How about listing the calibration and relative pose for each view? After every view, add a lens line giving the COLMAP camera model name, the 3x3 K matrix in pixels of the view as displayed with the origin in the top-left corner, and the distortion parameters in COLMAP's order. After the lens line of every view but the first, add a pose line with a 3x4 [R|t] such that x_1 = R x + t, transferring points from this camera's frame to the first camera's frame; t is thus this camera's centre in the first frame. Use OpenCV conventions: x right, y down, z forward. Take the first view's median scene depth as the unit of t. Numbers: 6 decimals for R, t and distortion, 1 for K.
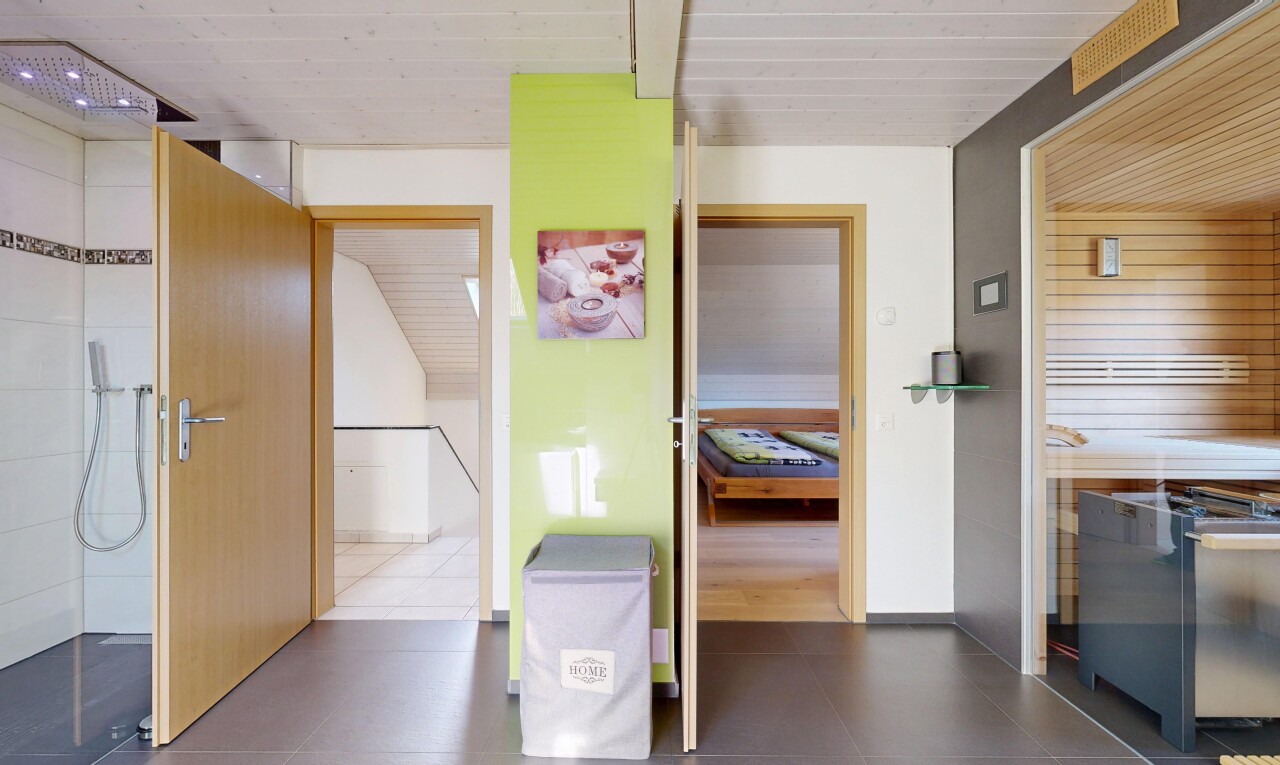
lens RADIAL K [[496.7, 0, 641.7], [0, 496.7, 382.0], [0, 0, 1]] dist [0.000569, -0.000038]
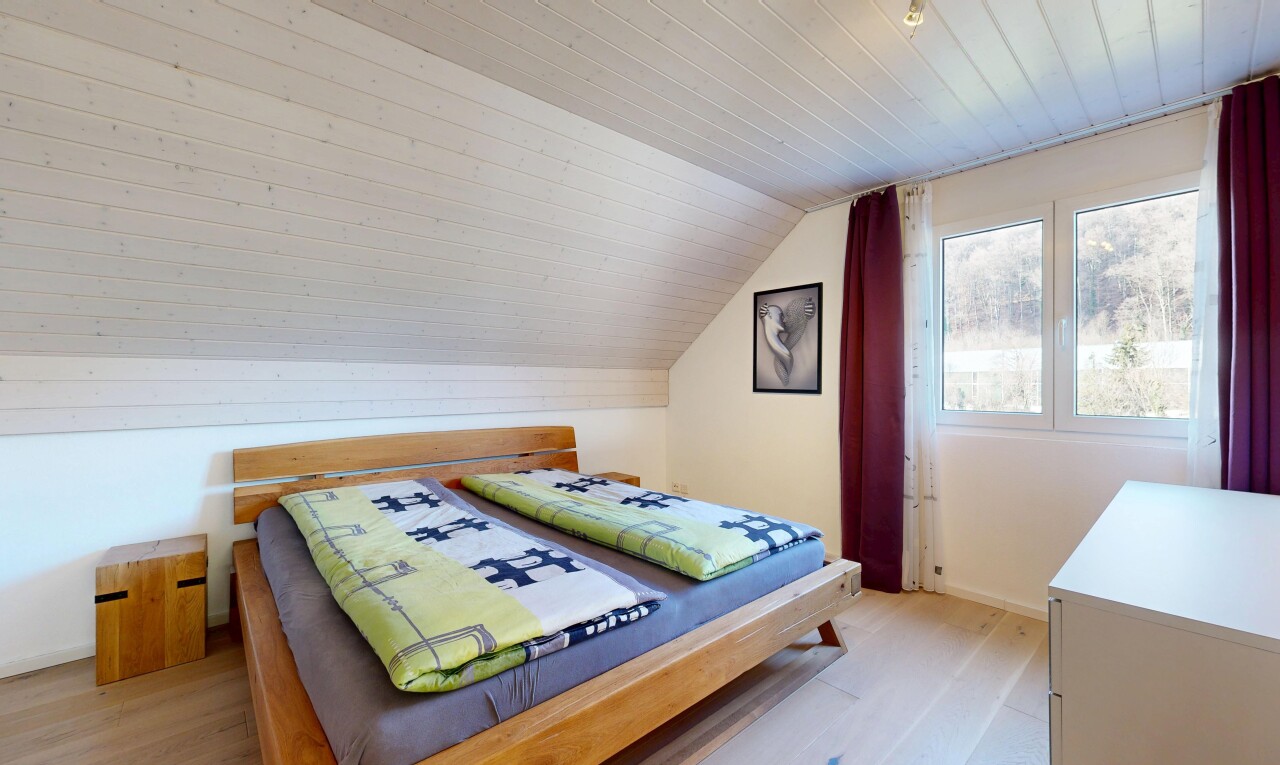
lens RADIAL K [[496.7, 0, 640.5], [0, 496.7, 382.3], [0, 0, 1]] dist [0.000569, -0.000038]
pose [[0.744863, 0.001589, 0.667216, 0.112682], [-0.002430, 0.999997, 0.000331, 0.003152], [-0.667214, -0.001868, 0.744864, 0.740613]]
